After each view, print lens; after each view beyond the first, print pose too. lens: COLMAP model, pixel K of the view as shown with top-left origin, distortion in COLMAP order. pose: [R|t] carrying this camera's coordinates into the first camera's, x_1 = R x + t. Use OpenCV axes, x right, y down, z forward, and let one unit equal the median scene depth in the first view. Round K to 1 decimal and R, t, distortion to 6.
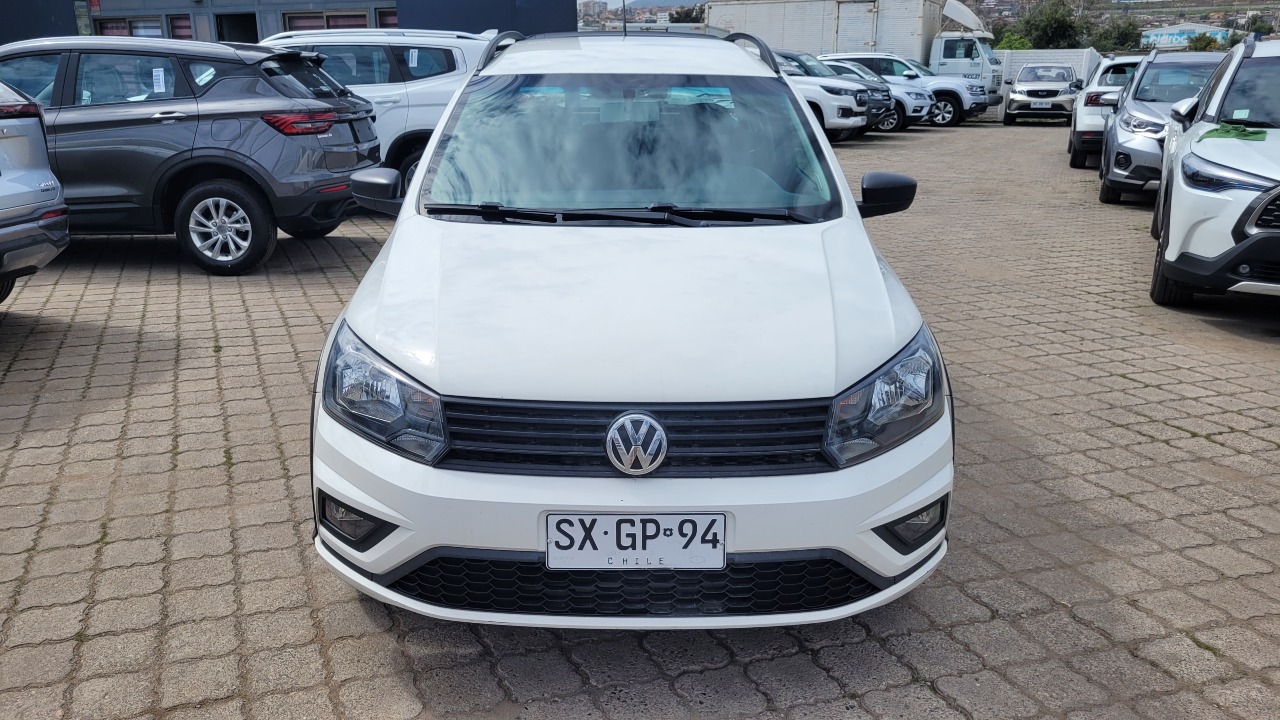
lens RADIAL K [[982.1, 0, 614.3], [0, 982.1, 366.6], [0, 0, 1]] dist [0.033716, -0.025075]
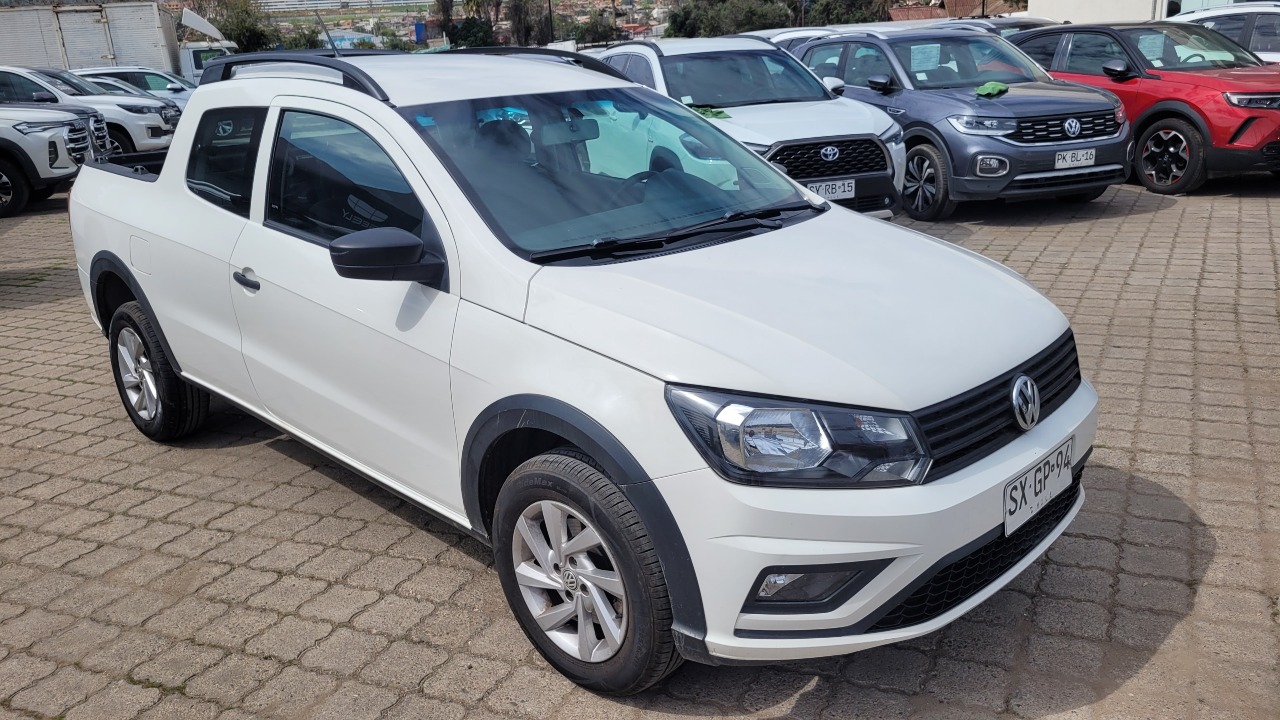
lens RADIAL K [[982.1, 0, 636.8], [0, 982.1, 353.7], [0, 0, 1]] dist [0.033716, -0.025075]
pose [[0.695950, -0.242814, 0.675792, -0.123931], [0.255717, 0.963205, 0.082737, -0.021905], [-0.671016, 0.115231, 0.732434, 0.053918]]
